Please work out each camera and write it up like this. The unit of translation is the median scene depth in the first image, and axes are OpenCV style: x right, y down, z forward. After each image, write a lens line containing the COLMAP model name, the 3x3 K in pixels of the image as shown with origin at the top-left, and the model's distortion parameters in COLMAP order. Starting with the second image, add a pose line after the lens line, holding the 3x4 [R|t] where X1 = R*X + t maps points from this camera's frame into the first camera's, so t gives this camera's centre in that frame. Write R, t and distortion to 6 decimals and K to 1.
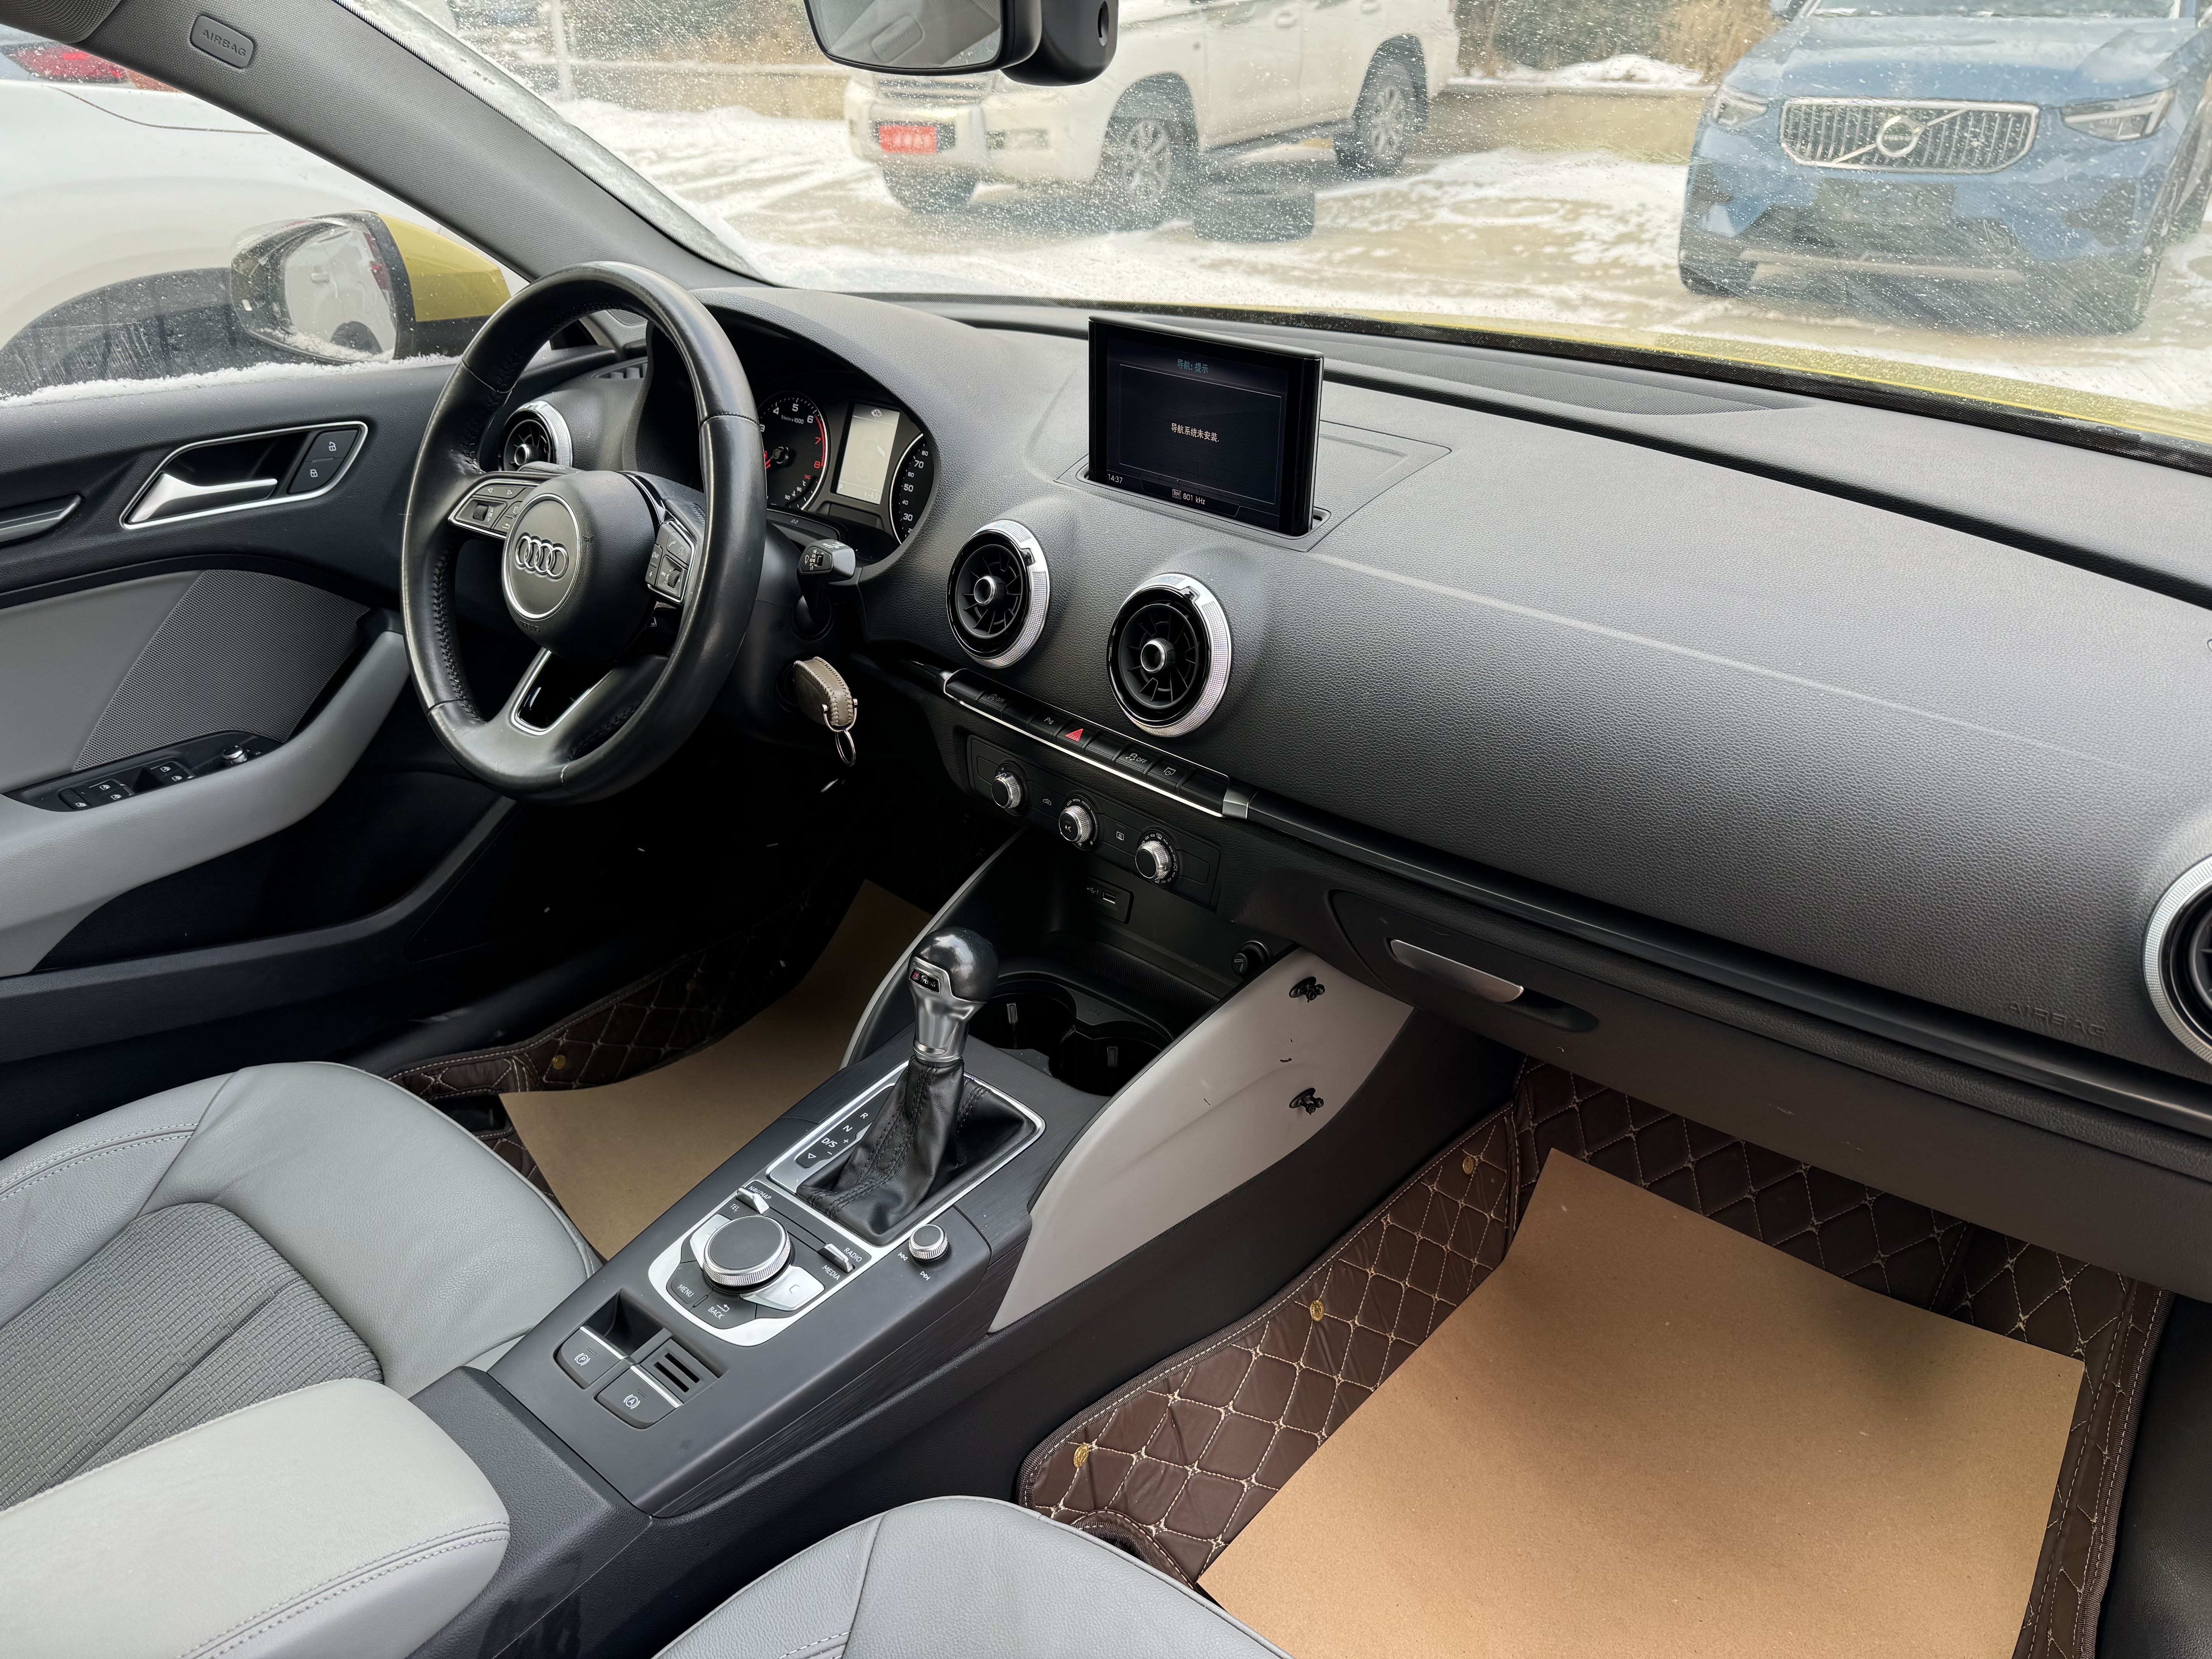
lens RADIAL K [[1557.8, 0, 1096.7], [0, 1557.8, 819.1], [0, 0, 1]] dist [0.054024, -0.060954]
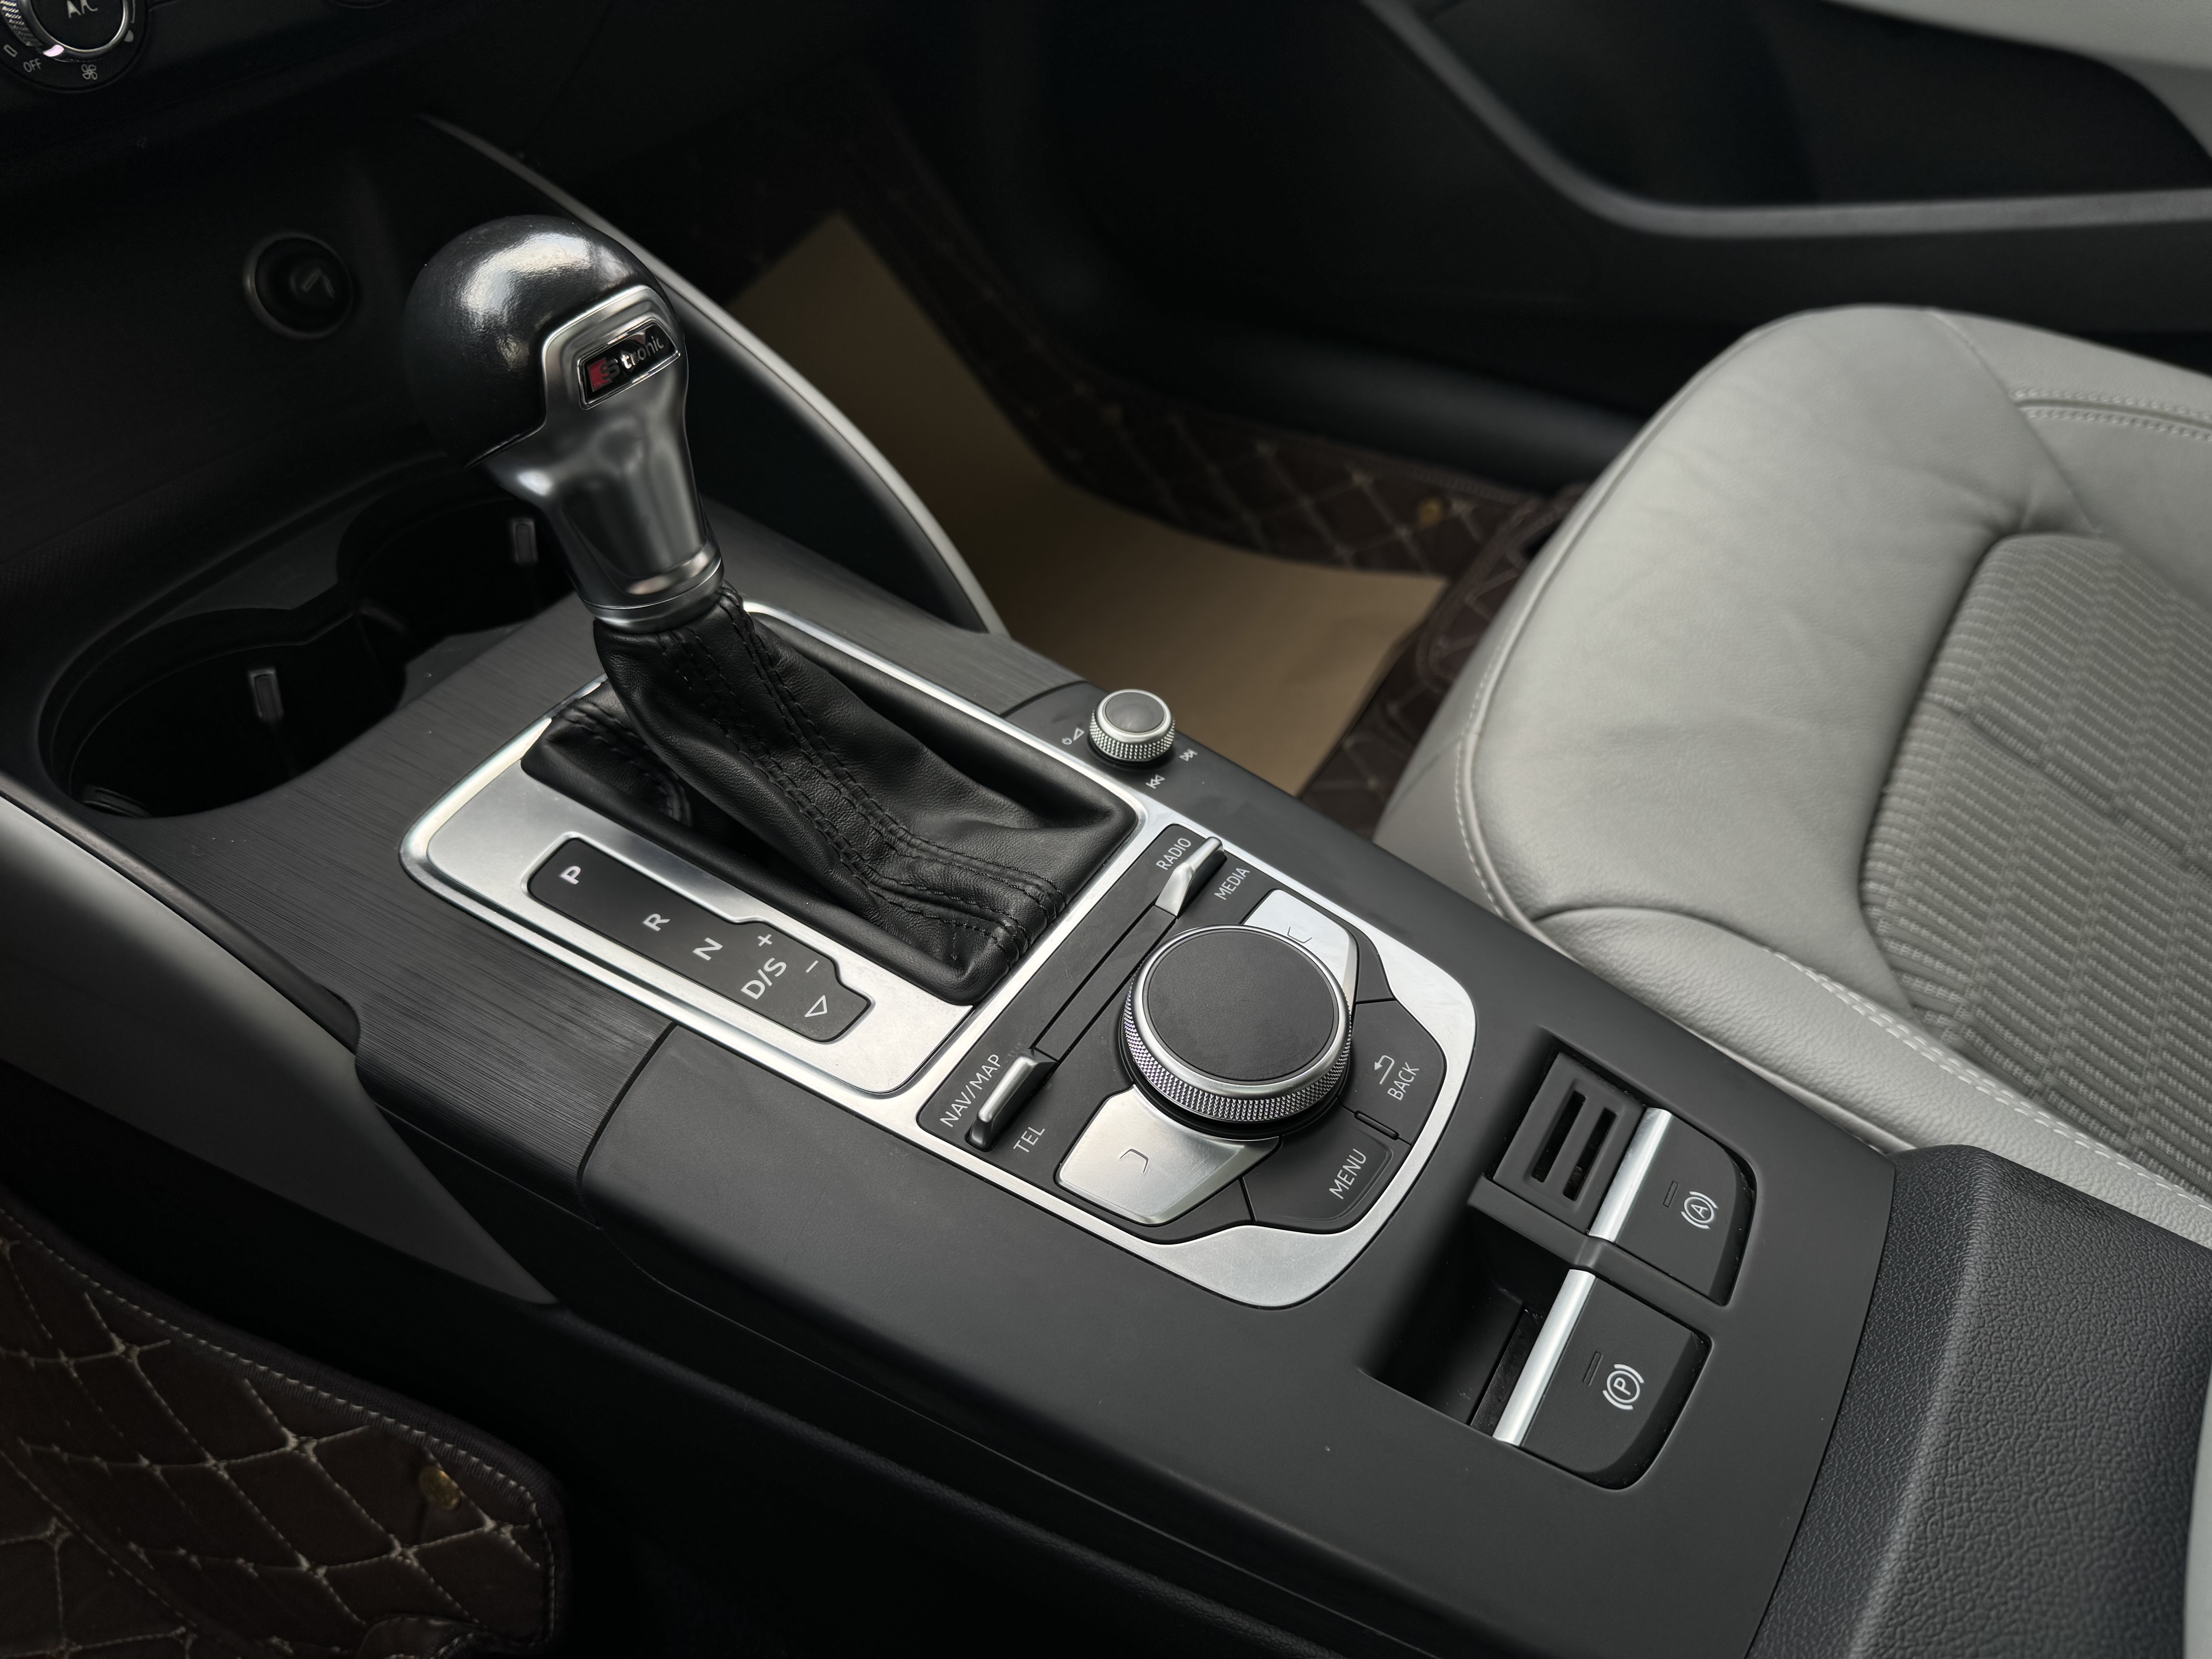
lens RADIAL K [[1557.8, 0, 1096.7], [0, 1557.8, 819.1], [0, 0, 1]] dist [0.054024, -0.060954]
pose [[-0.124666, -0.682623, 0.720059, -0.061641], [0.449647, 0.608051, 0.654287, -0.001614], [-0.884464, 0.405340, 0.231136, 0.125430]]
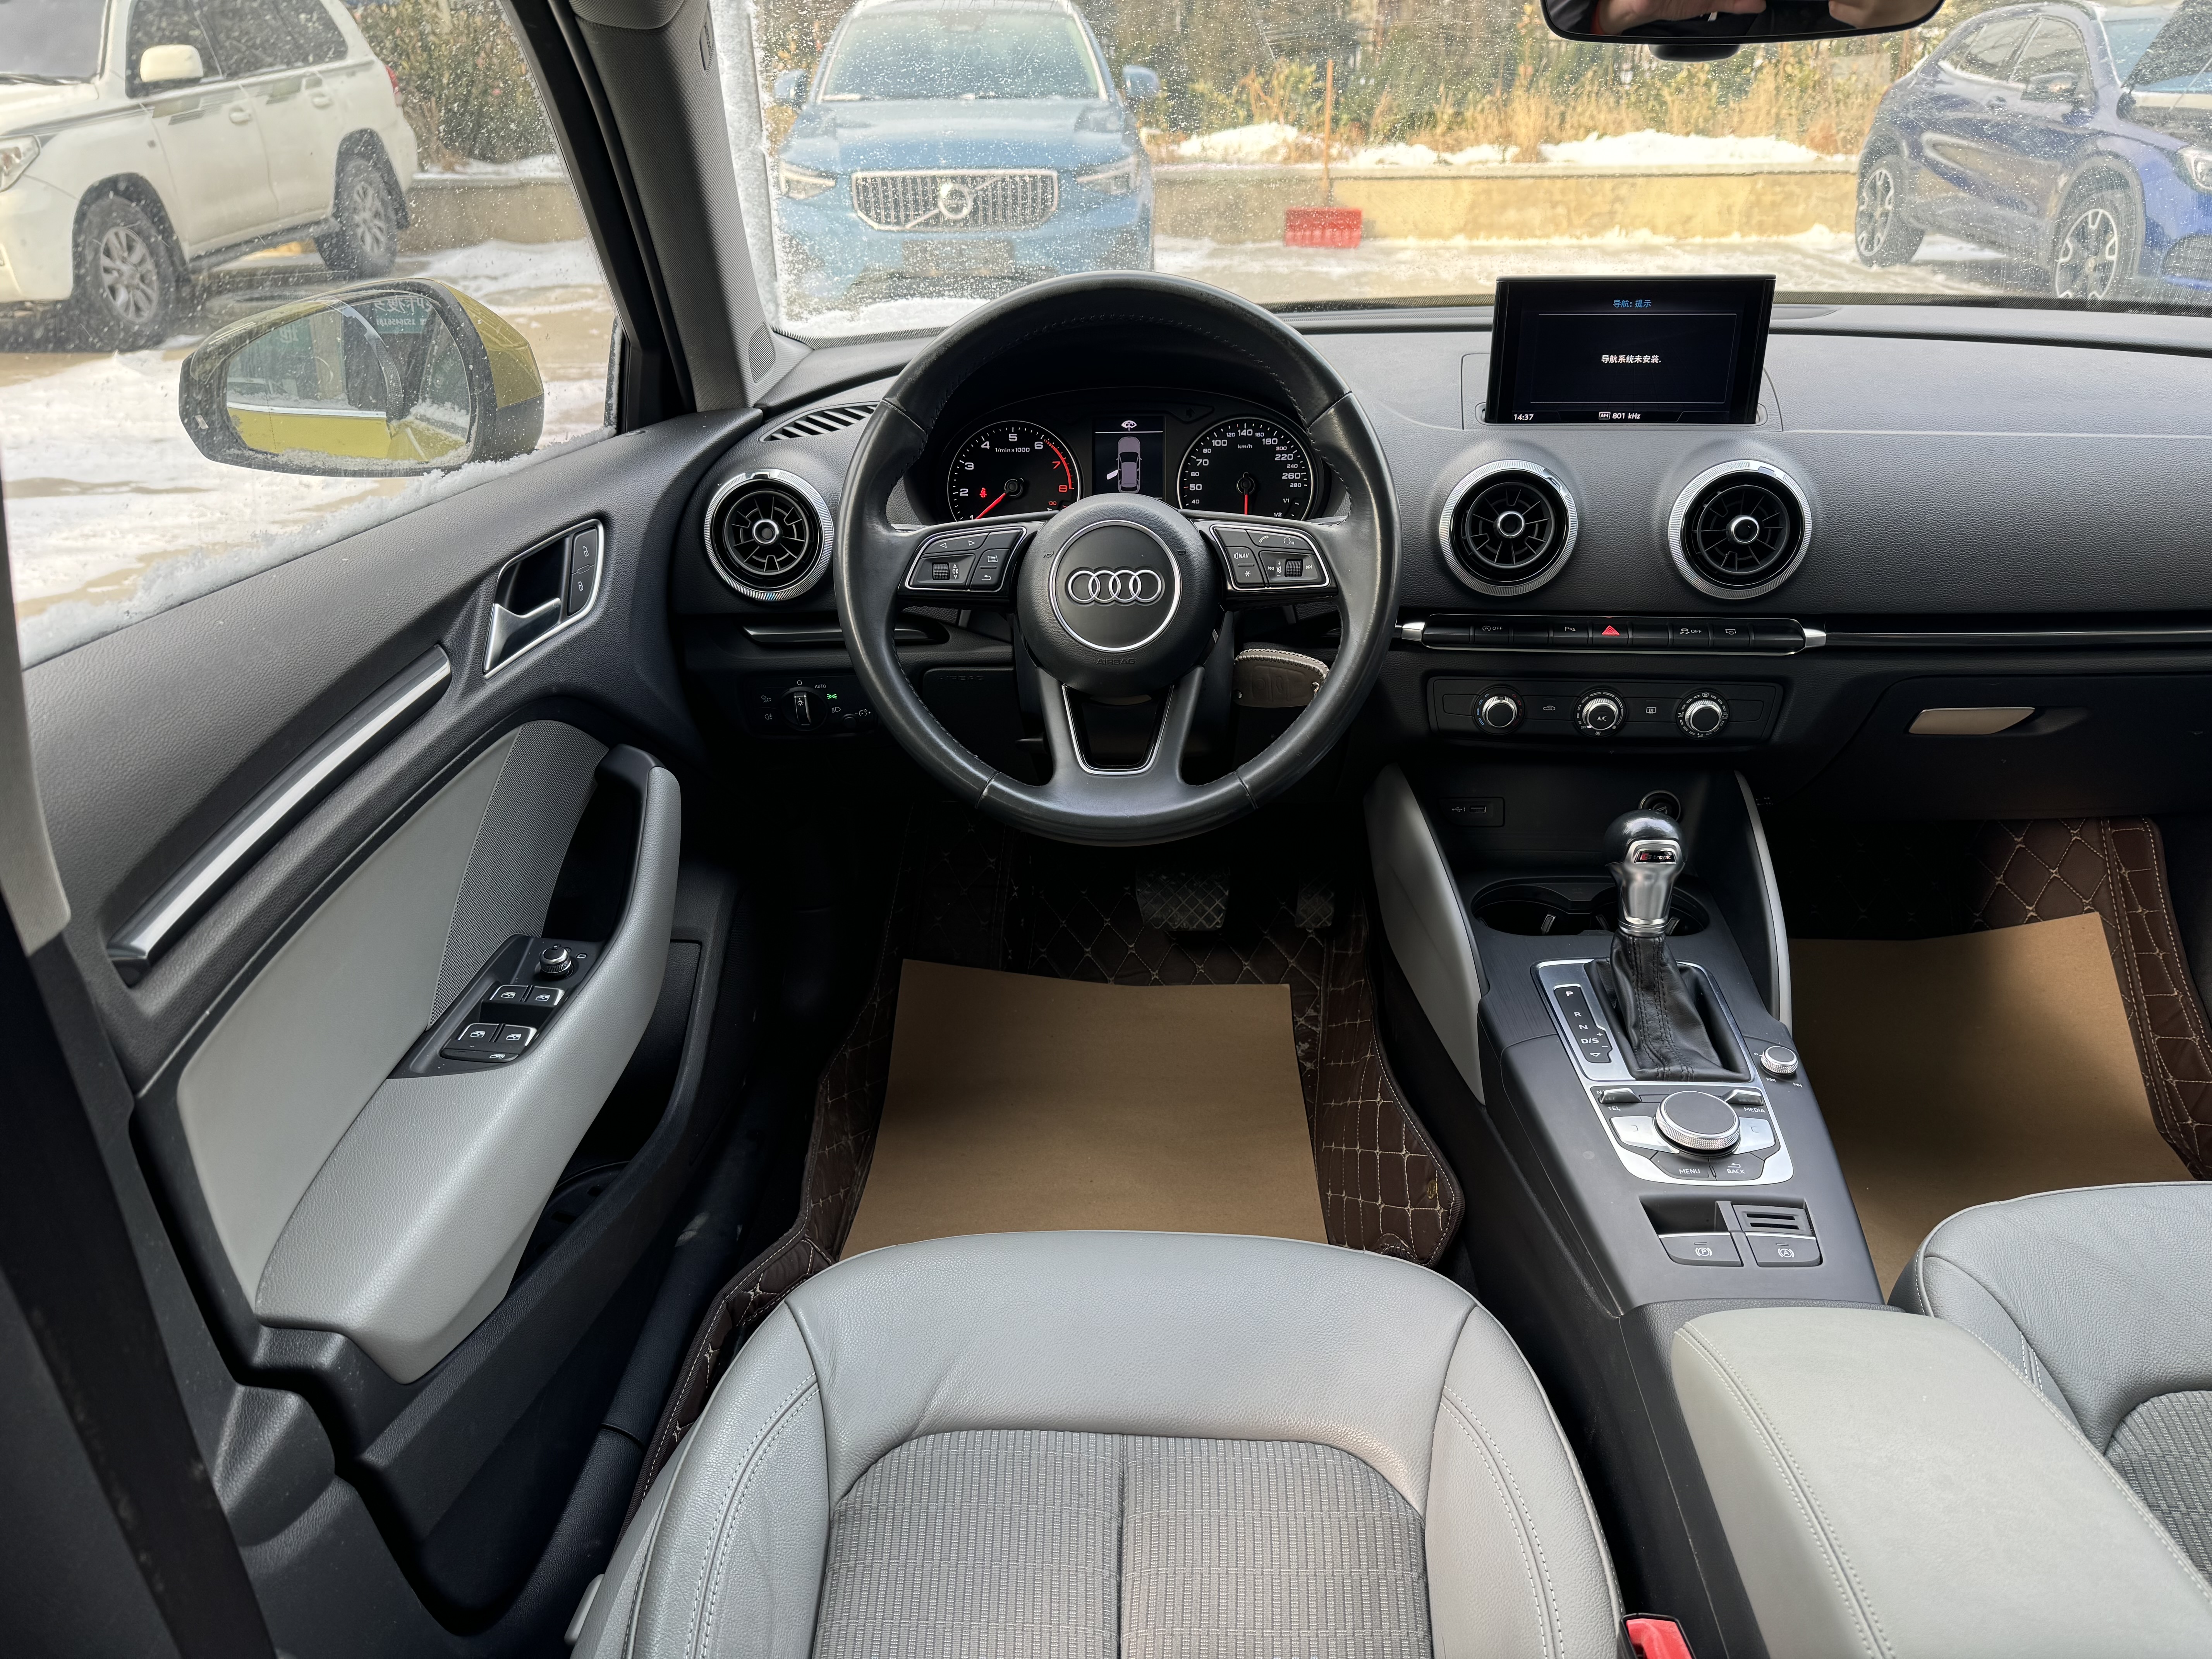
lens RADIAL K [[1536.2, 0, 1115.5], [0, 1536.2, 825.0], [0, 0, 1]] dist [0.061980, -0.053663]
pose [[0.794943, -0.269107, 0.543734, -0.144896], [0.292891, 0.955110, 0.044499, -0.011564], [-0.531301, 0.123881, 0.838077, 0.040006]]
